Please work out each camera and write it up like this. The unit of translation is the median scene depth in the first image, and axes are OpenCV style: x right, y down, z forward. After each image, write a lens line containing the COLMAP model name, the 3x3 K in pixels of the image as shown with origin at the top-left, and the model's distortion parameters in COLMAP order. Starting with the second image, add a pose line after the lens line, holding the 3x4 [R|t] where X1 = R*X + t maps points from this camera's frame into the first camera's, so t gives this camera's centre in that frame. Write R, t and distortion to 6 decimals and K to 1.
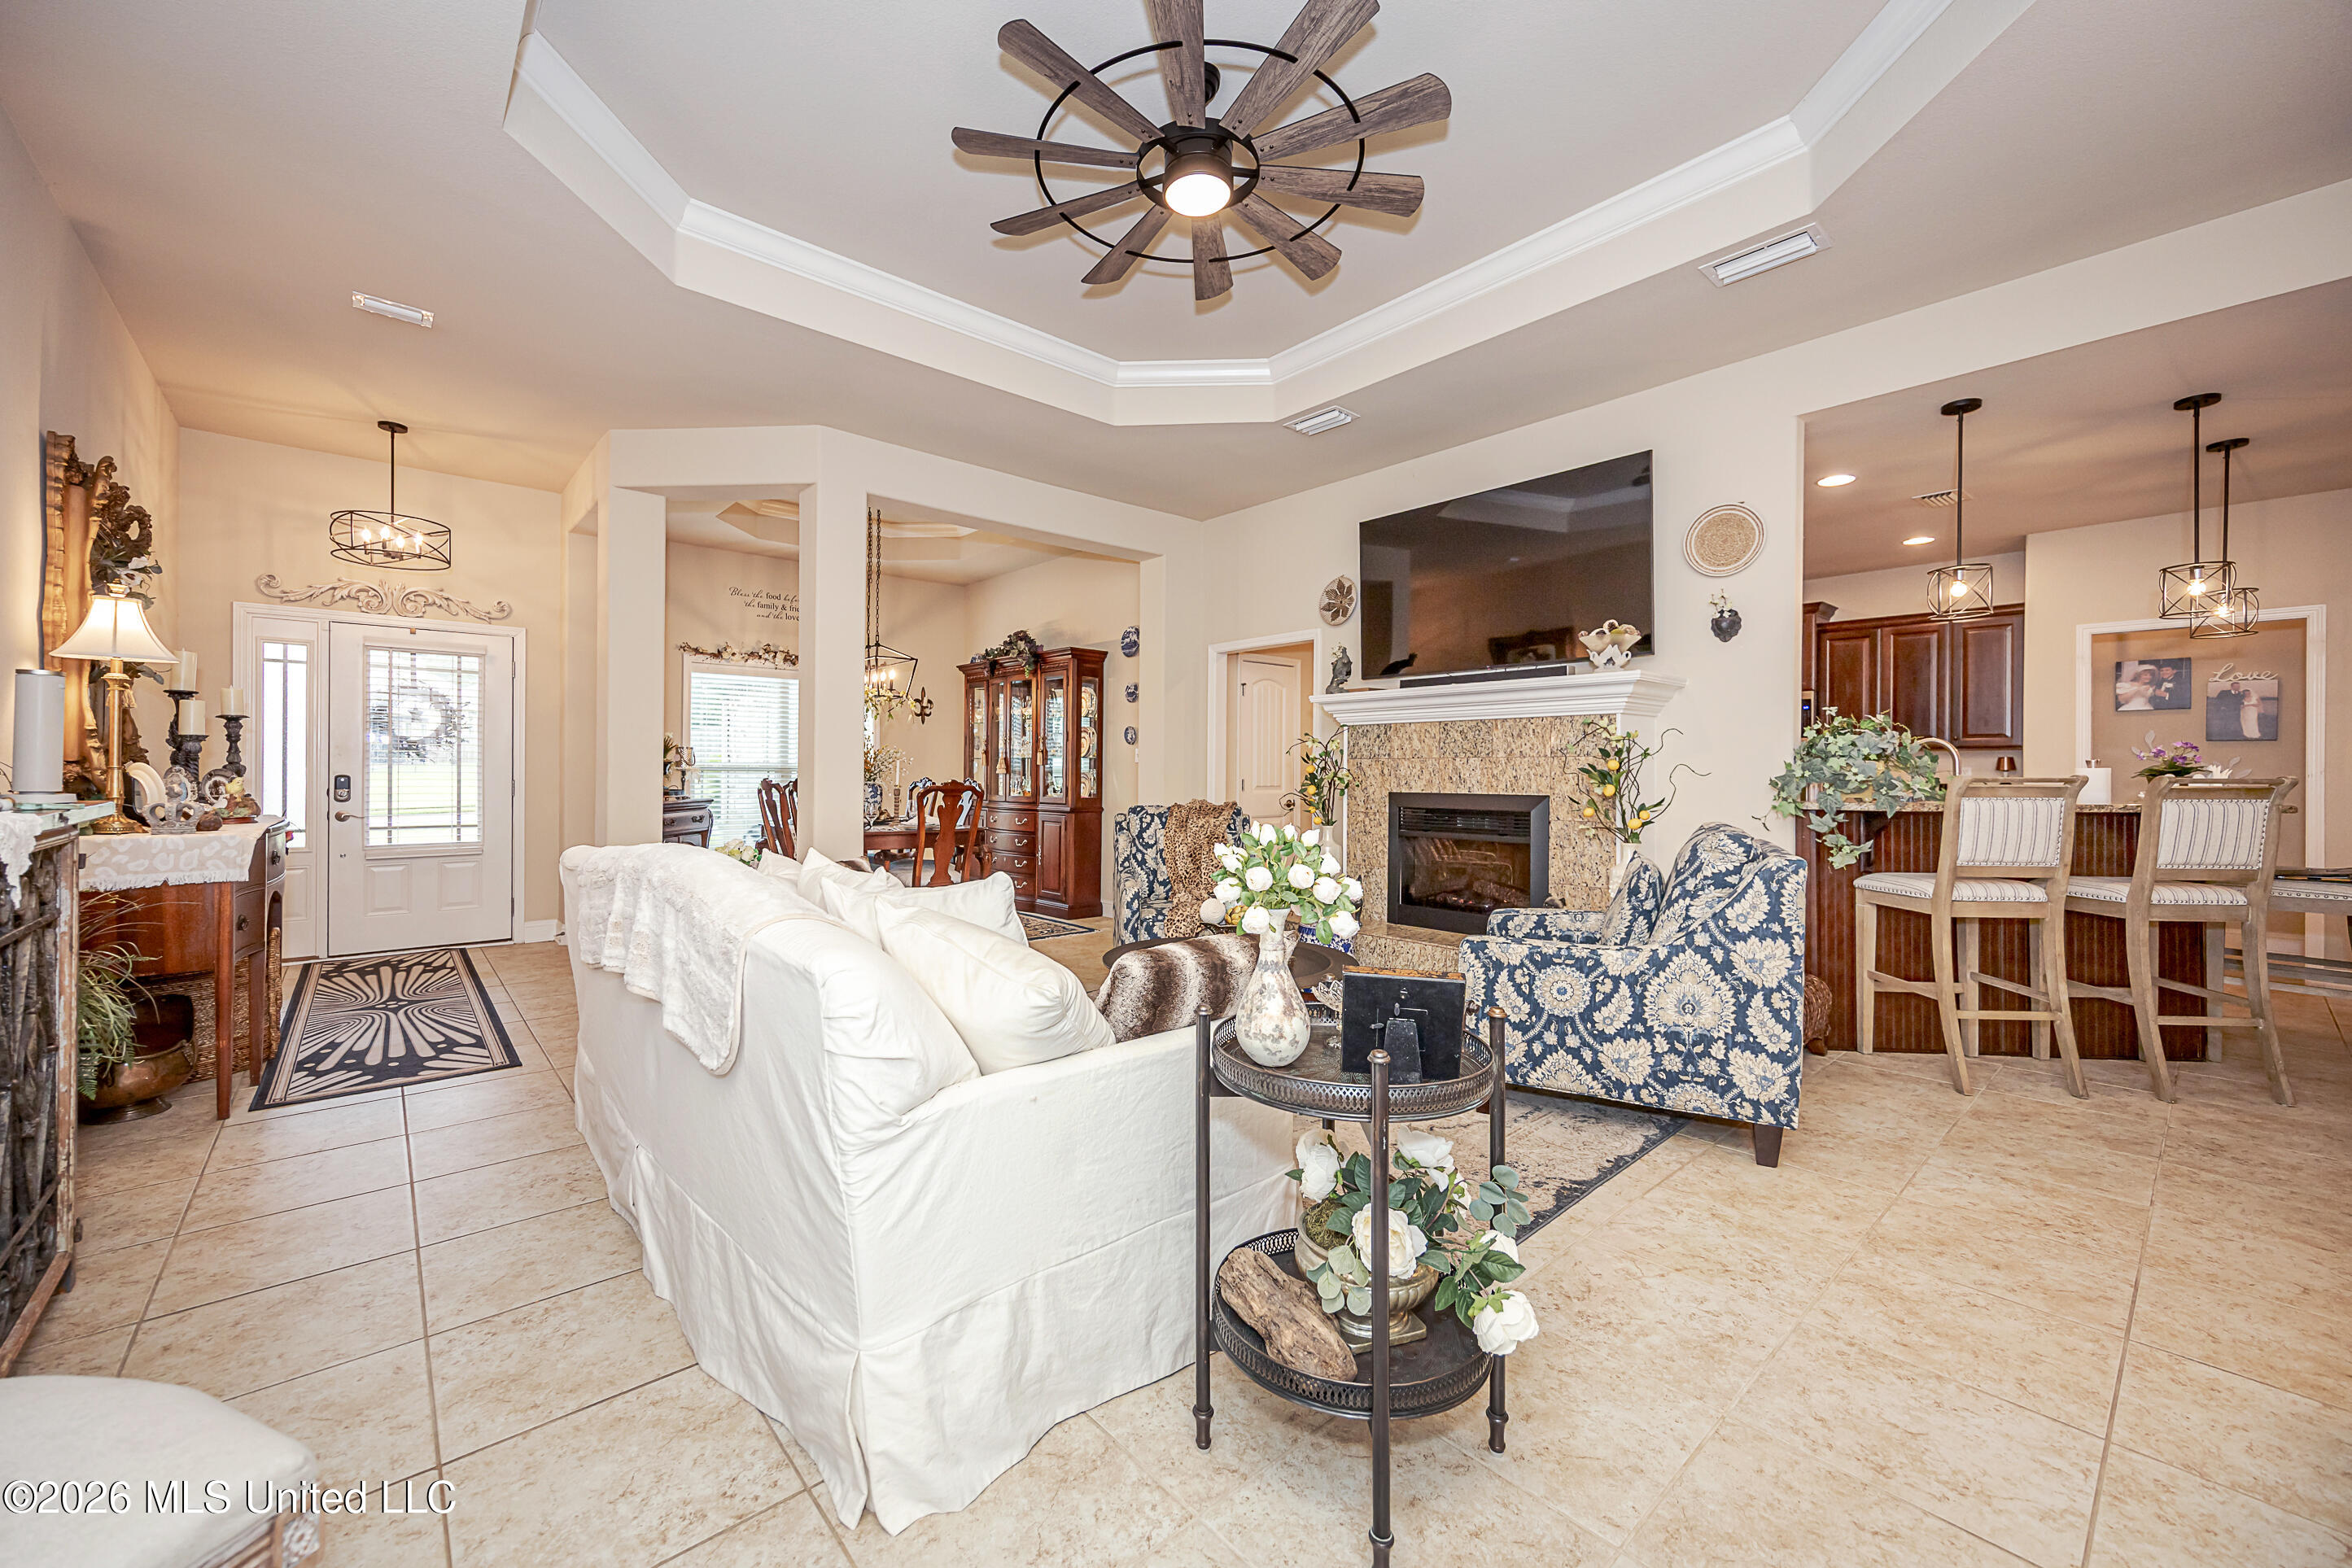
lens RADIAL K [[928.9, 0, 1176.0], [0, 928.9, 784.0], [0, 0, 1]] dist [-0.012453, -0.000158]
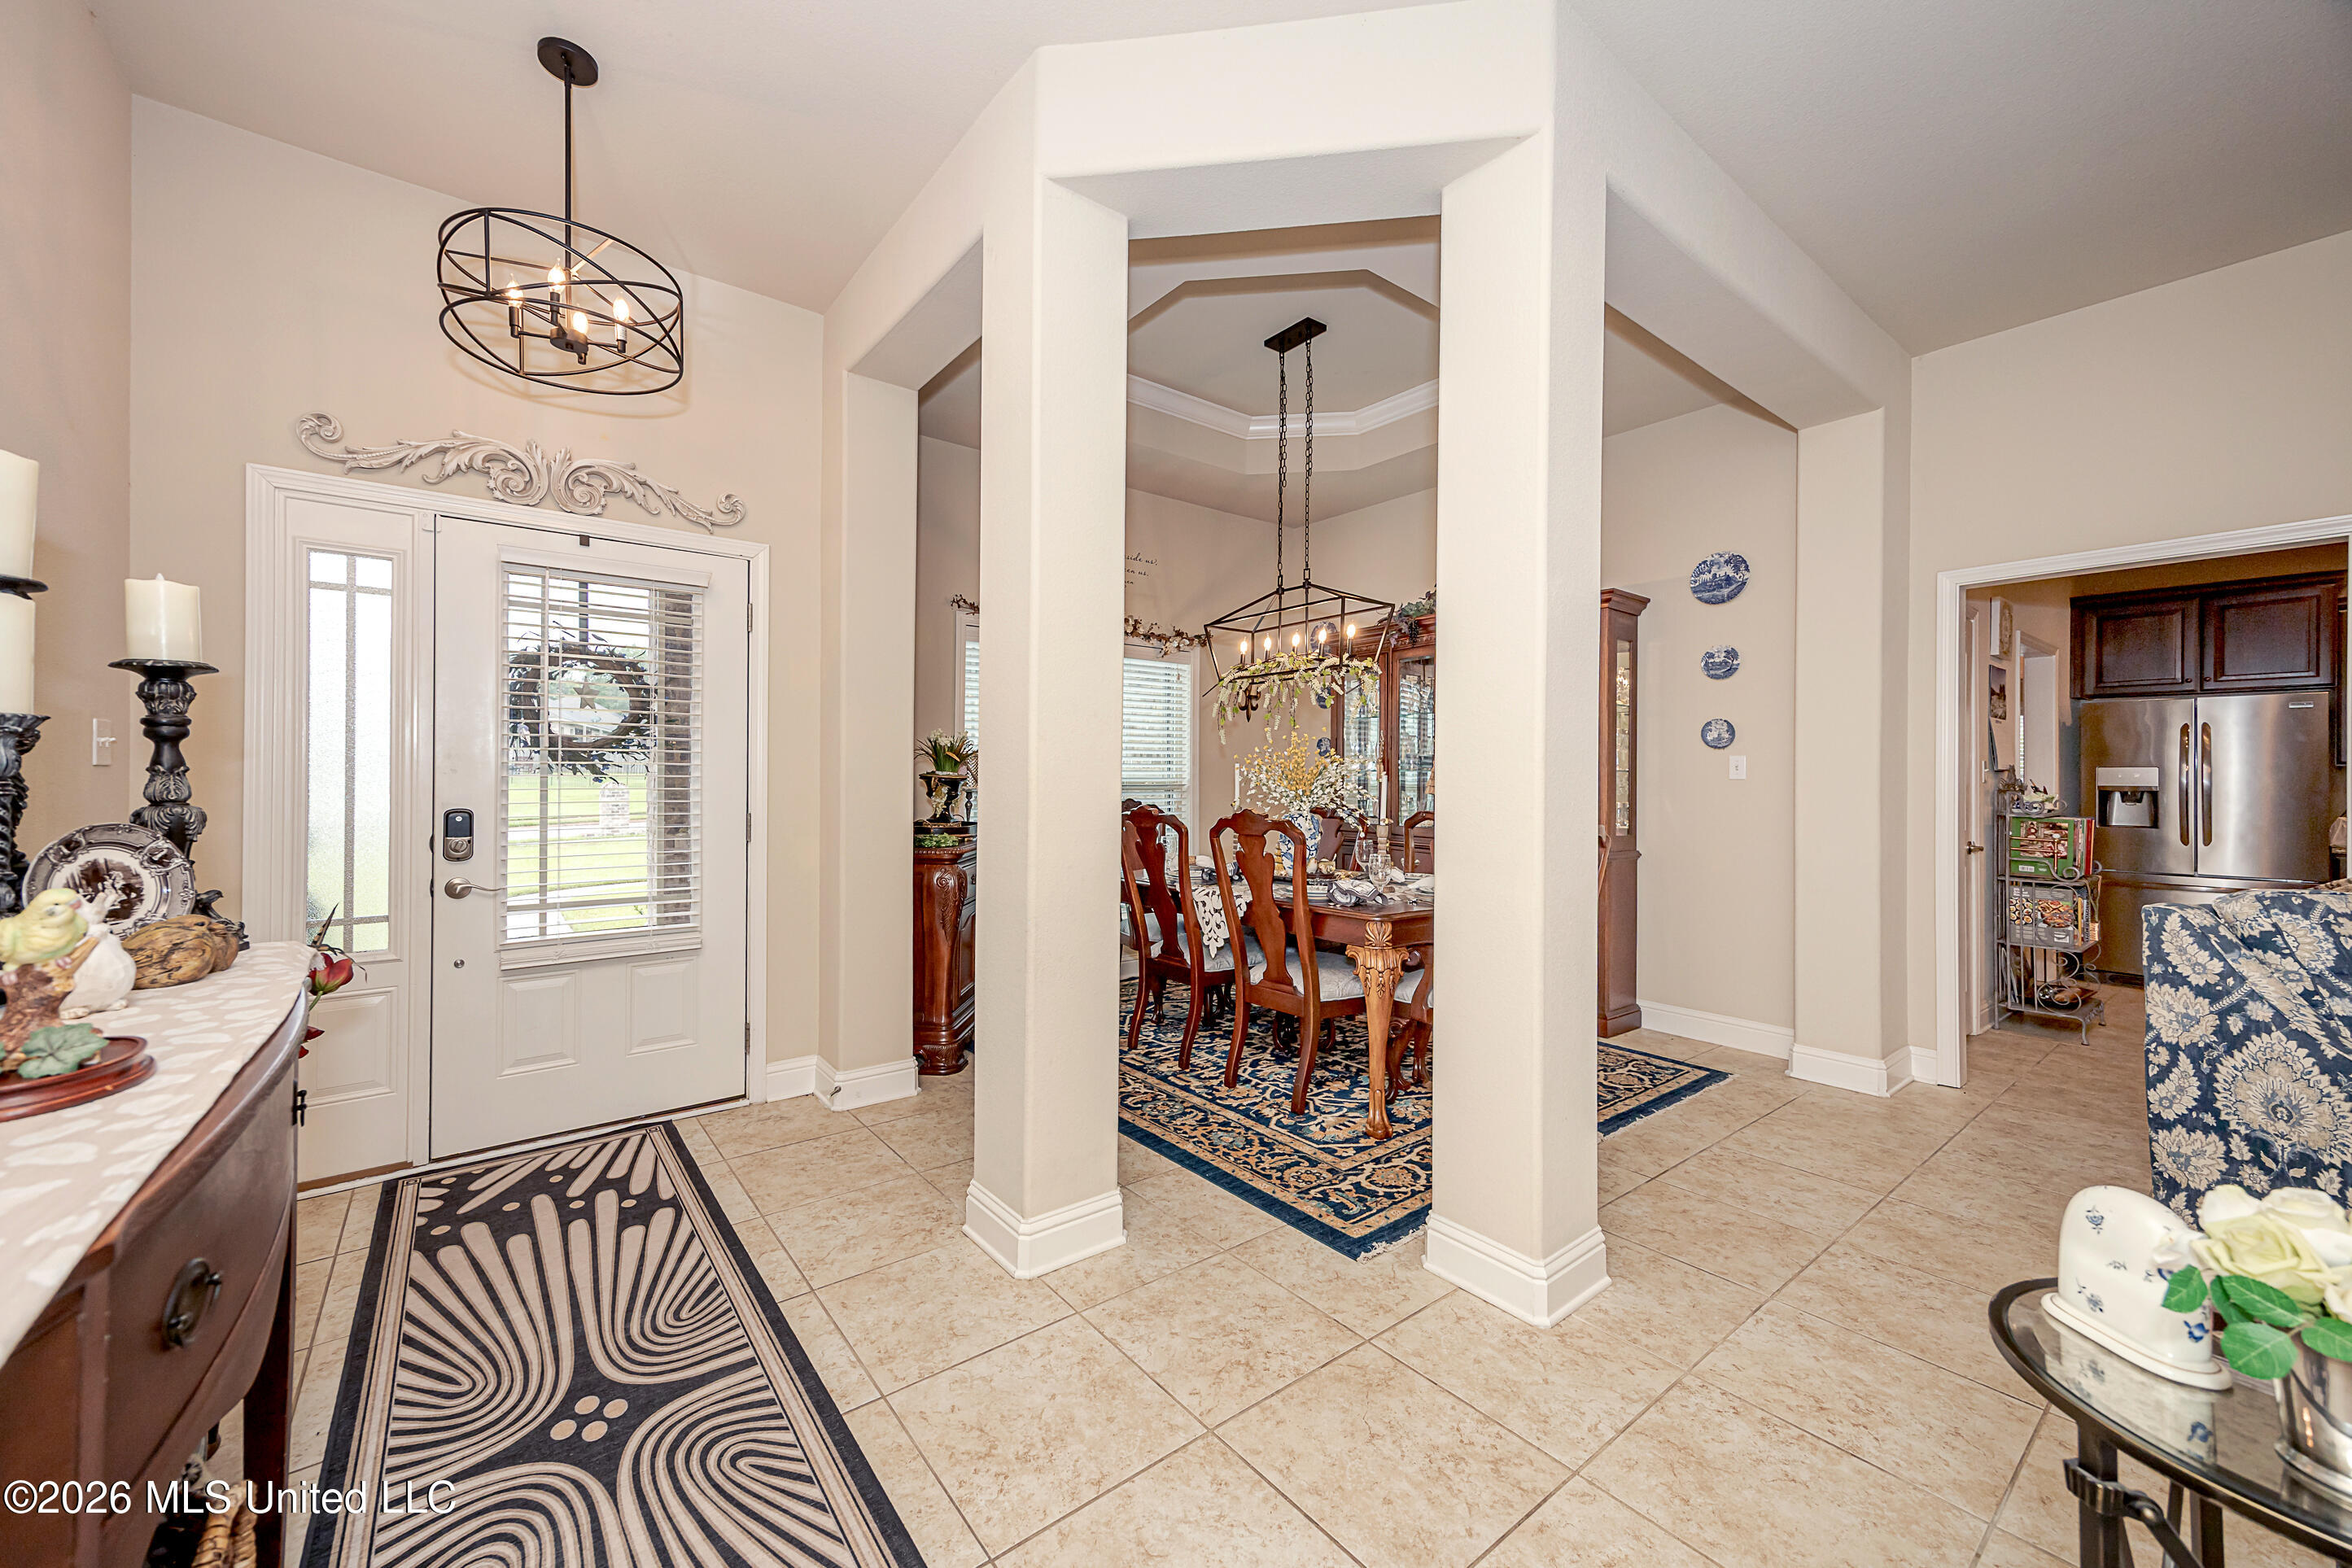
lens RADIAL K [[861.7, 0, 1166.3], [0, 861.7, 783.7], [0, 0, 1]] dist [-0.022661, 0.000082]
pose [[0.998331, -0.001402, -0.057733, -0.471123], [0.001224, 0.999994, -0.003118, -0.022406], [0.057737, 0.003042, 0.998327, 0.535429]]
